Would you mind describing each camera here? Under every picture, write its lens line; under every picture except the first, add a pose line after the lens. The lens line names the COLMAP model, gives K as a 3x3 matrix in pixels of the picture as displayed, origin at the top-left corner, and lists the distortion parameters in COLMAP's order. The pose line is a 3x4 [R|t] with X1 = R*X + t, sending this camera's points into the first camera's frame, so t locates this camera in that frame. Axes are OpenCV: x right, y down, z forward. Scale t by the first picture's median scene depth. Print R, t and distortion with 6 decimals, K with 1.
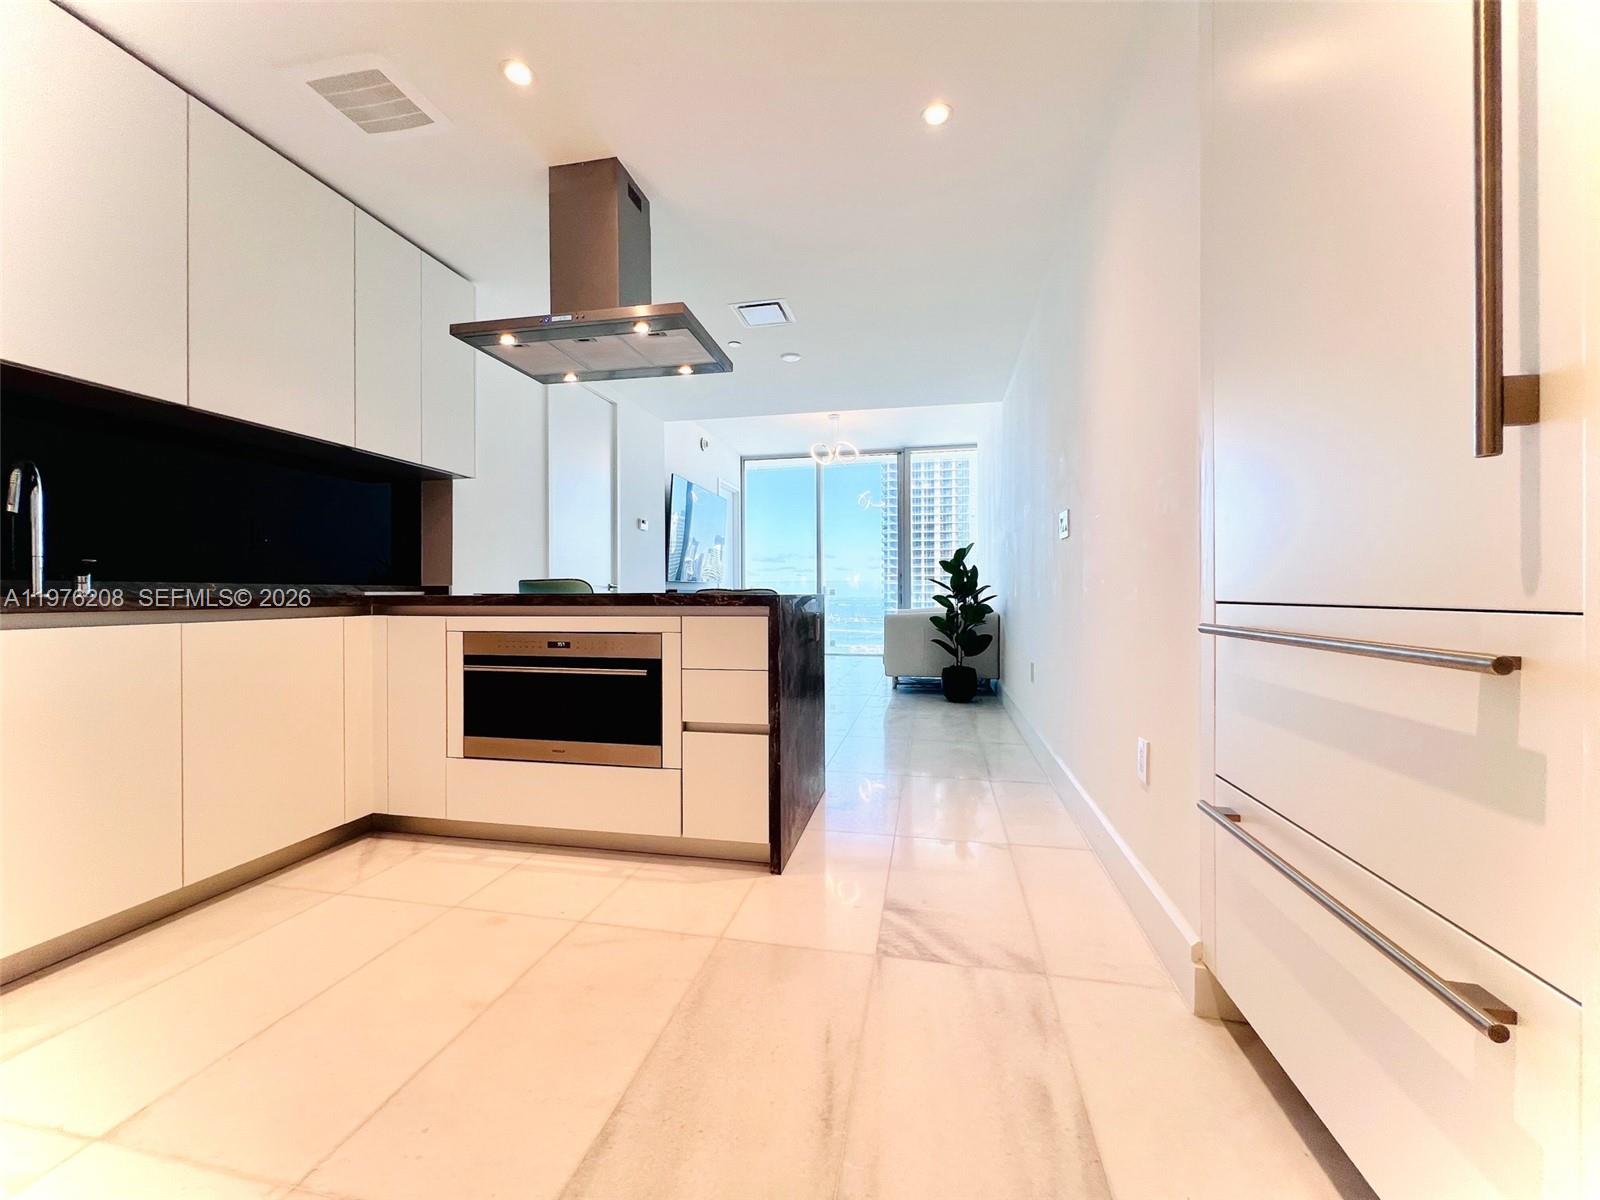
lens RADIAL K [[643.8, 0, 798.9], [0, 643.8, 593.7], [0, 0, 1]] dist [0.001306, 0.000215]
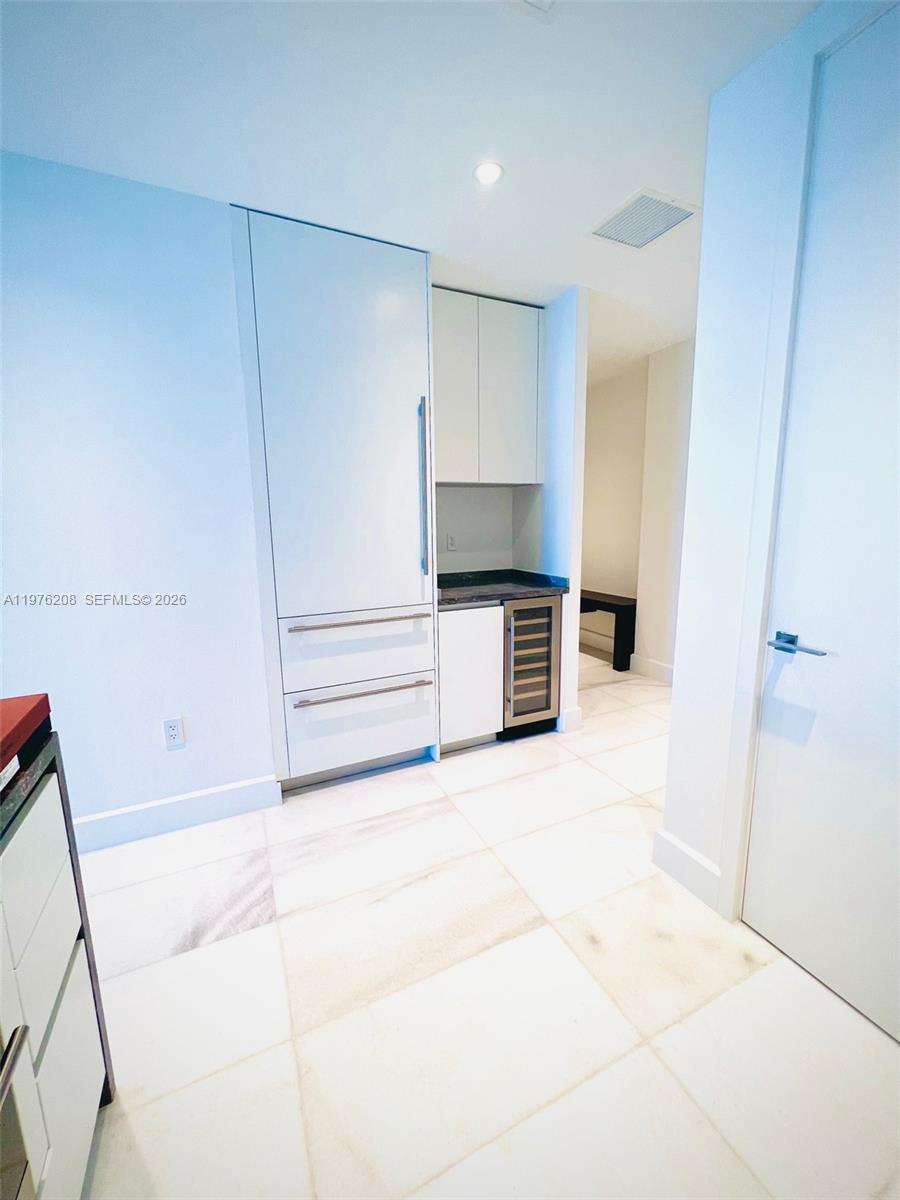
lens RADIAL K [[482.8, 0, 449.4], [0, 482.8, 598.4], [0, 0, 1]] dist [0.001306, 0.000215]
pose [[-0.597367, -0.132396, 0.790964, -0.814464], [0.011658, 0.984741, 0.173636, -0.275423], [-0.801883, 0.112946, -0.586709, 1.243079]]
